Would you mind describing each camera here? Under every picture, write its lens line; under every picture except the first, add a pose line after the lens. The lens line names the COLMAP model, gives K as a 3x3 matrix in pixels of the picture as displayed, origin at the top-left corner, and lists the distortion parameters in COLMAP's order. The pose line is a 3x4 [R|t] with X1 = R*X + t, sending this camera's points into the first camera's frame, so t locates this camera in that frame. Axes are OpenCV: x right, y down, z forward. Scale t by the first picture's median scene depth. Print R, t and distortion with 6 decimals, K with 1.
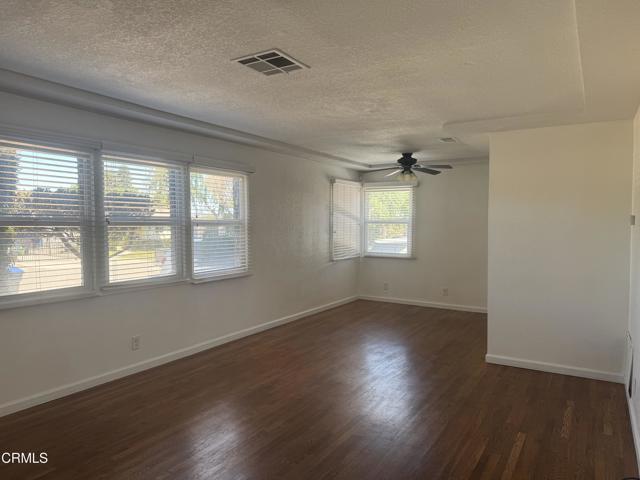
lens RADIAL K [[452.3, 0, 320.5], [0, 452.3, 241.0], [0, 0, 1]] dist [0.030250, -0.014571]
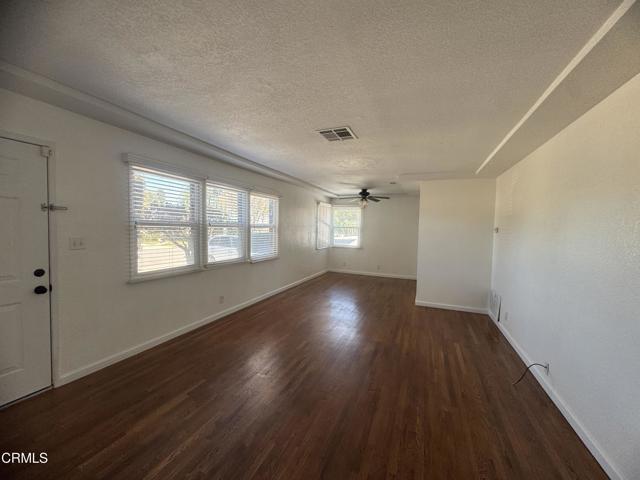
lens RADIAL K [[261.5, 0, 319.8], [0, 261.5, 240.6], [0, 0, 1]] dist [-0.003240, 0.000112]
pose [[0.986922, 0.014664, 0.160529, -0.177813], [-0.016723, 0.999794, 0.011481, -0.002055], [-0.160328, -0.014015, 0.986964, 0.021640]]
